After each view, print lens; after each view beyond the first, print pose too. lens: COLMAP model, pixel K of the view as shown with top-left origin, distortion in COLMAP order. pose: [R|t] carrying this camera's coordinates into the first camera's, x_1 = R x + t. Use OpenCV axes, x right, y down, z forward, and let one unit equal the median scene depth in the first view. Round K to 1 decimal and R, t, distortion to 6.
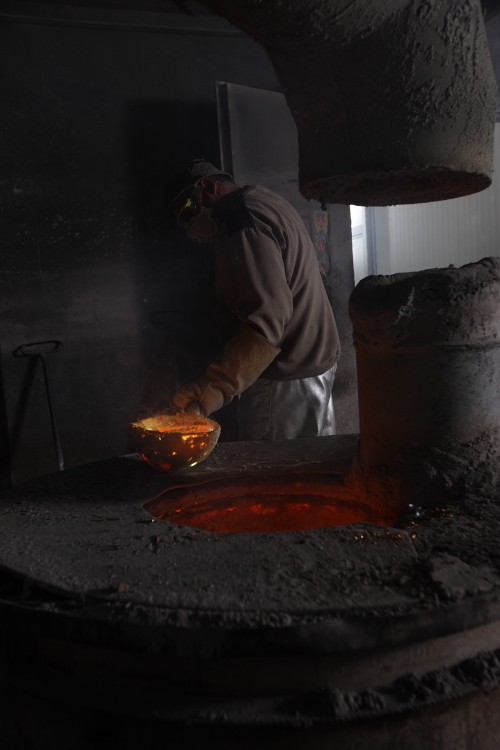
lens RADIAL K [[701.6, 0, 248.2], [0, 701.6, 377.9], [0, 0, 1]] dist [-0.004847, 0.123627]
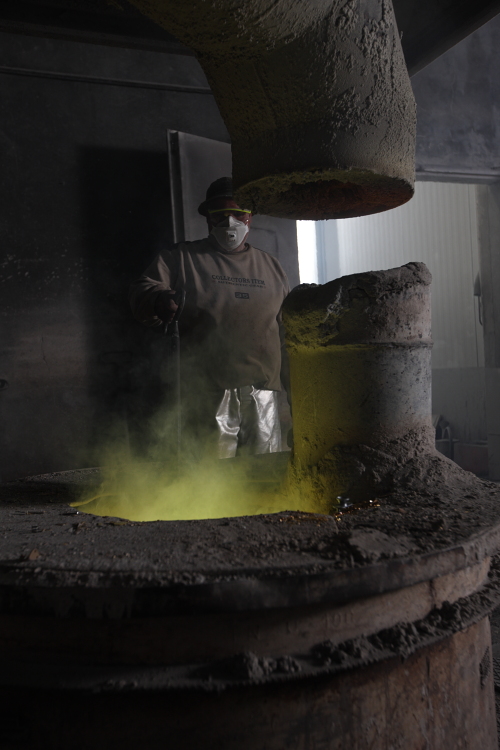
lens RADIAL K [[701.6, 0, 248.2], [0, 701.6, 377.9], [0, 0, 1]] dist [-0.004847, 0.123627]
pose [[0.998261, 0.008331, 0.058361, 0.049011], [-0.002896, 0.995699, -0.092605, 0.121283], [-0.058881, 0.092274, 0.993991, -0.003875]]
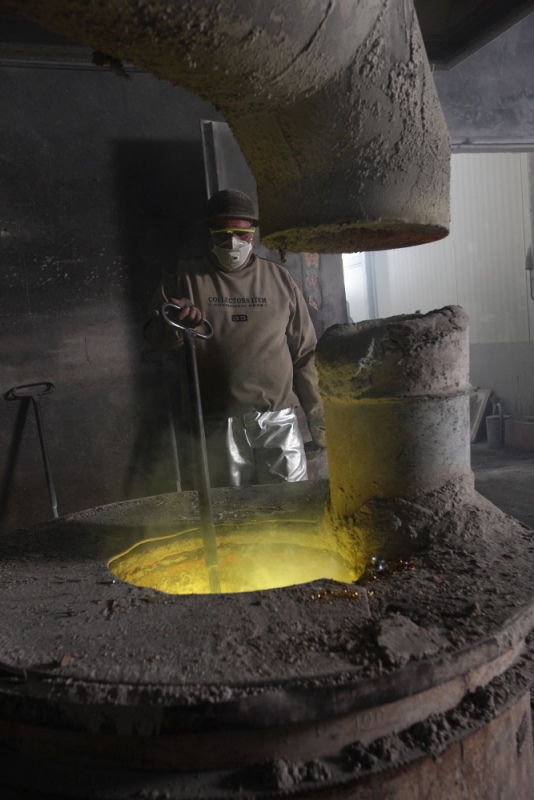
lens RADIAL K [[702.0, 0, 267.0], [0, 702.0, 400.0], [0, 0, 1]] dist [-0.007079, 0.110667]
pose [[0.999640, -0.024233, 0.011550, 0.085581], [0.024314, 0.999681, -0.006846, -0.046690], [-0.011381, 0.007125, 0.999910, 0.005203]]
